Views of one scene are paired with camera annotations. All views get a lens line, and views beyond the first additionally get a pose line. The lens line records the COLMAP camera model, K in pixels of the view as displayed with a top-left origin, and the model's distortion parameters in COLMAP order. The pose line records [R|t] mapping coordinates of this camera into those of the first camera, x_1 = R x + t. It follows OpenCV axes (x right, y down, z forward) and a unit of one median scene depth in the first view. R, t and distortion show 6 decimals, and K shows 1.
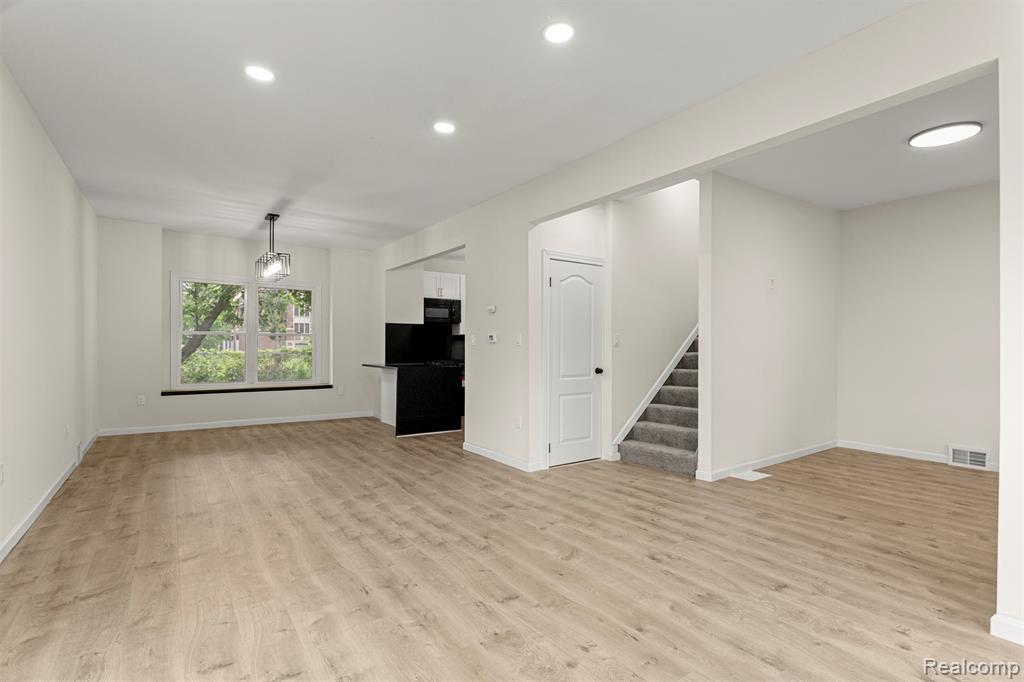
lens RADIAL K [[496.7, 0, 512.0], [0, 496.7, 341.0], [0, 0, 1]] dist [-0.000096, 0.000939]
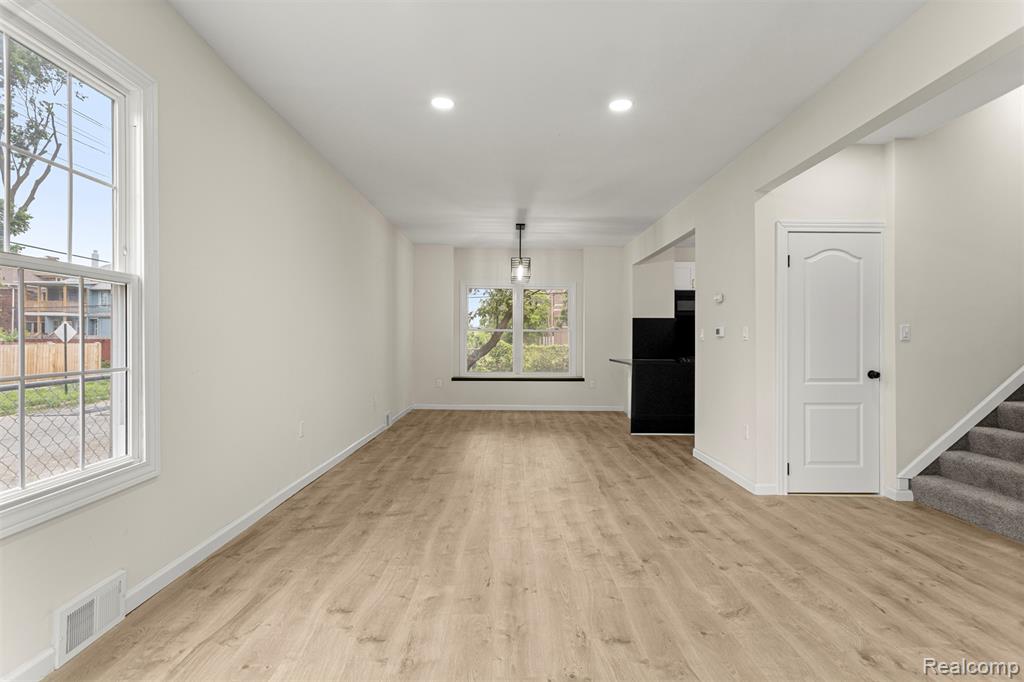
lens RADIAL K [[484.5, 0, 498.7], [0, 484.5, 331.9], [0, 0, 1]] dist [0.001333, 0.000913]
pose [[0.820210, -0.010227, -0.571972, 0.153009], [0.004804, 0.999928, -0.010990, 0.001938], [0.572043, 0.006266, 0.820200, 0.104349]]
